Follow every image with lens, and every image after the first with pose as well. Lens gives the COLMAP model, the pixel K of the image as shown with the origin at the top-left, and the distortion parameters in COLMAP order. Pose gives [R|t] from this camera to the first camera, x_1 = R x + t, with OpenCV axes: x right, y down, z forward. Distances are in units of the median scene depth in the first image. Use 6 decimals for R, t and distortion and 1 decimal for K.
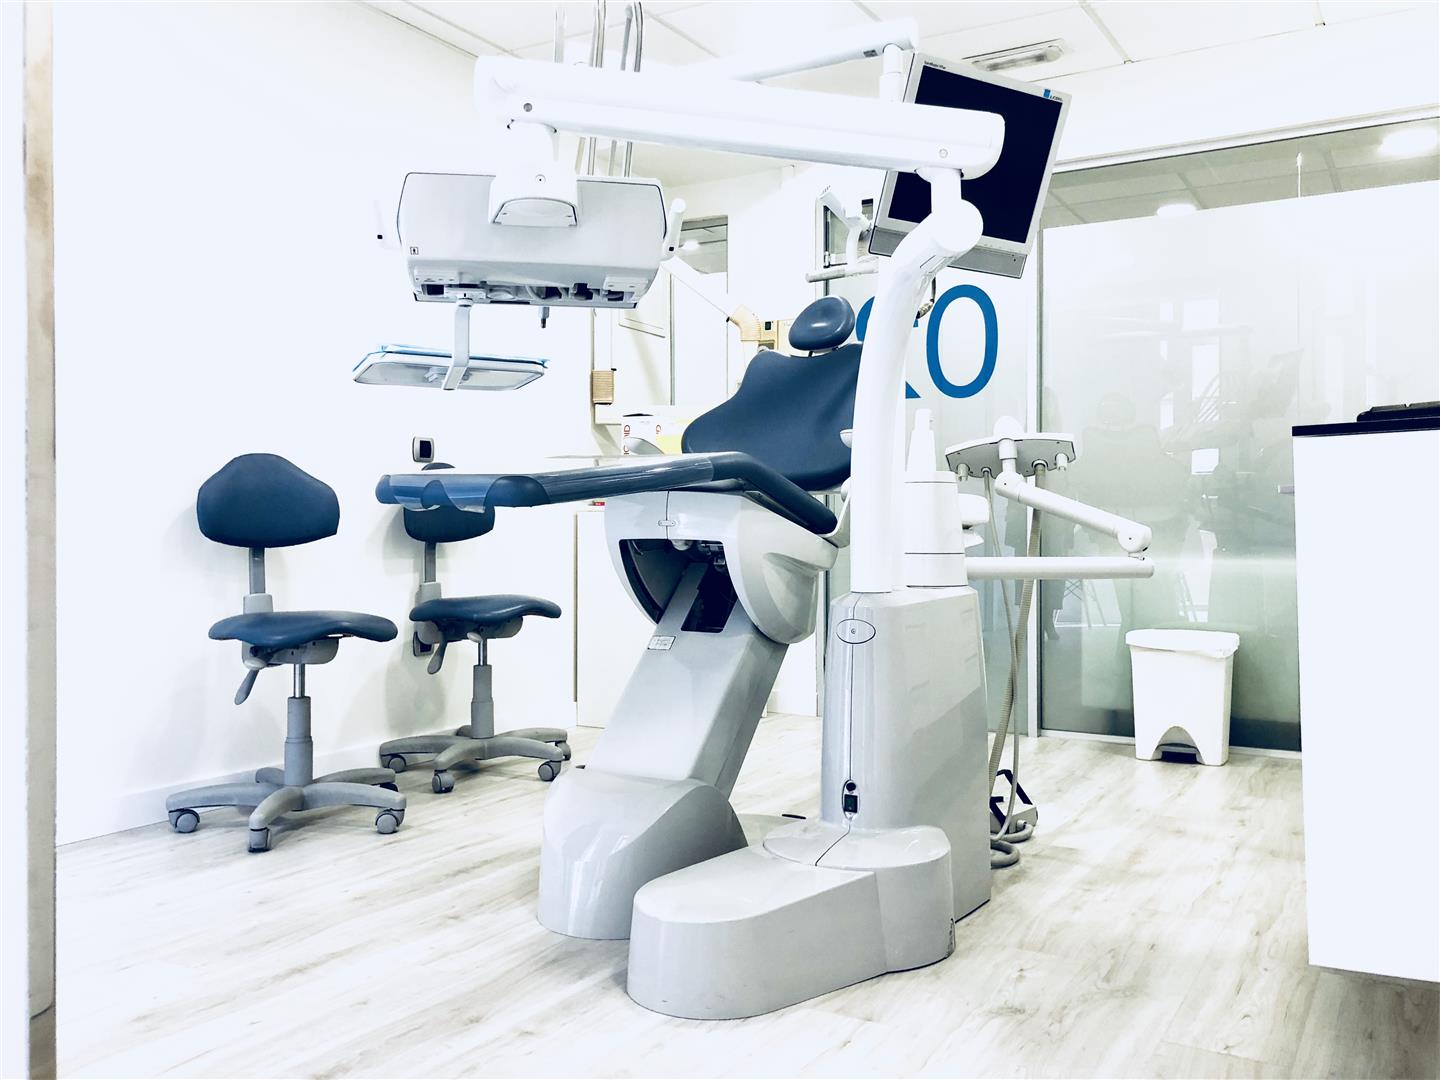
lens RADIAL K [[1250.3, 0, 720.0], [0, 1250.3, 540.0], [0, 0, 1]] dist [-0.000288, -0.001207]
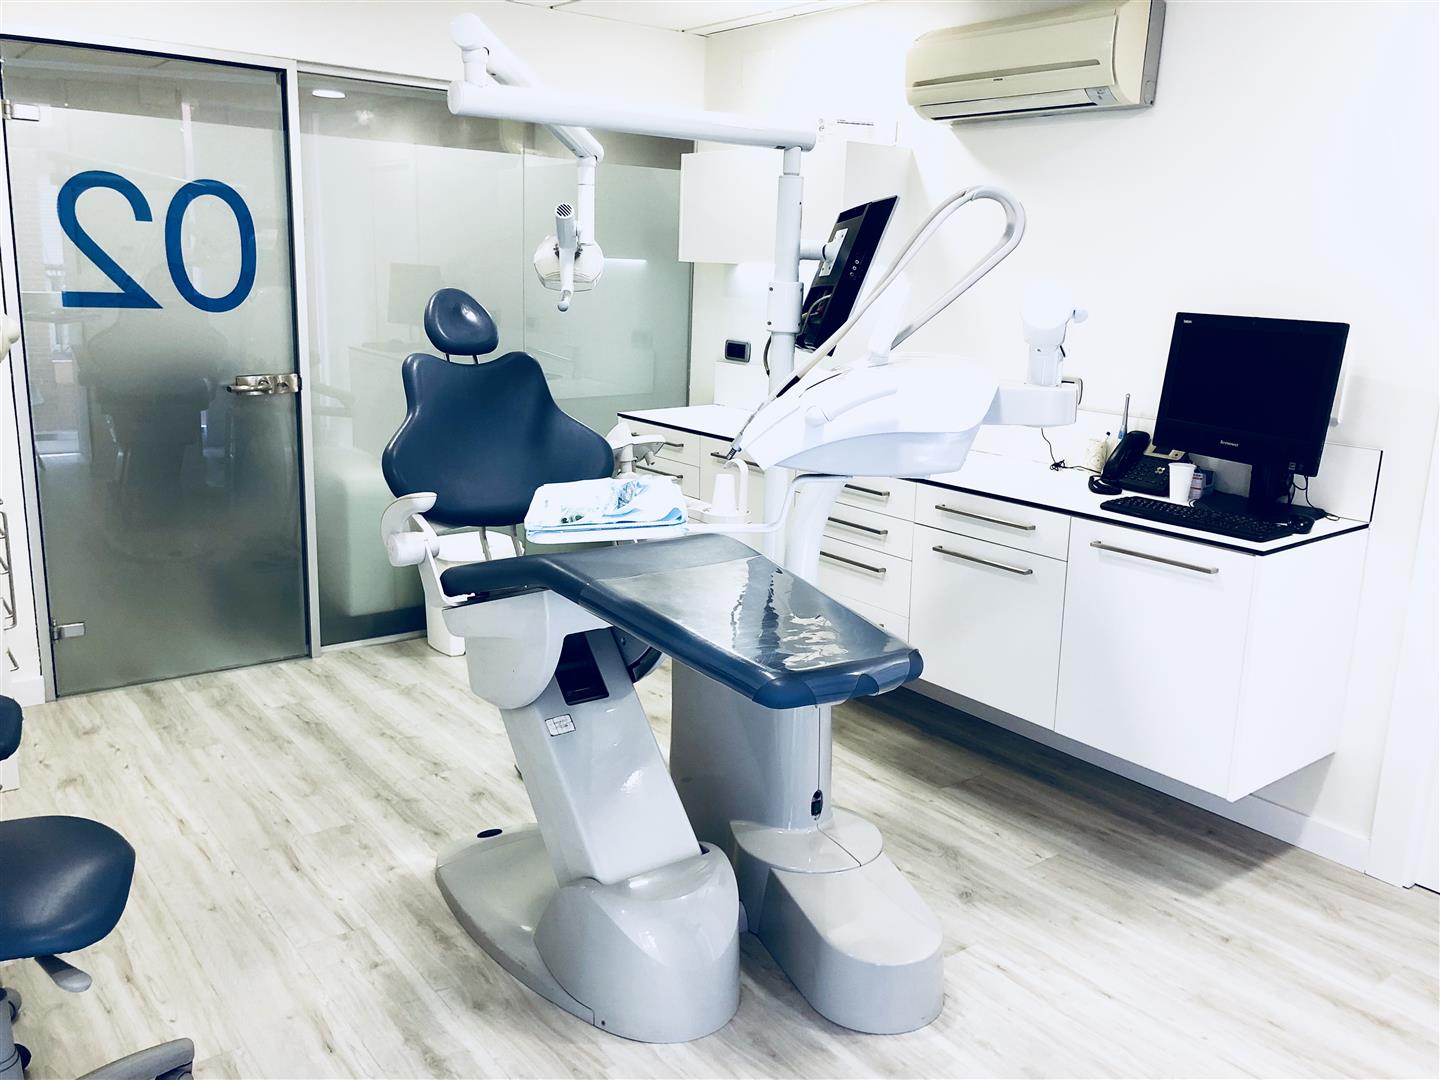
lens RADIAL K [[1169.9, 0, 720.0], [0, 1169.9, 540.0], [0, 0, 1]] dist [-0.008514, -0.003476]
pose [[0.351847, -0.190529, 0.916462, -0.956833], [-0.036363, 0.975545, 0.216772, -0.300329], [-0.935351, -0.109596, 0.336314, 0.740615]]
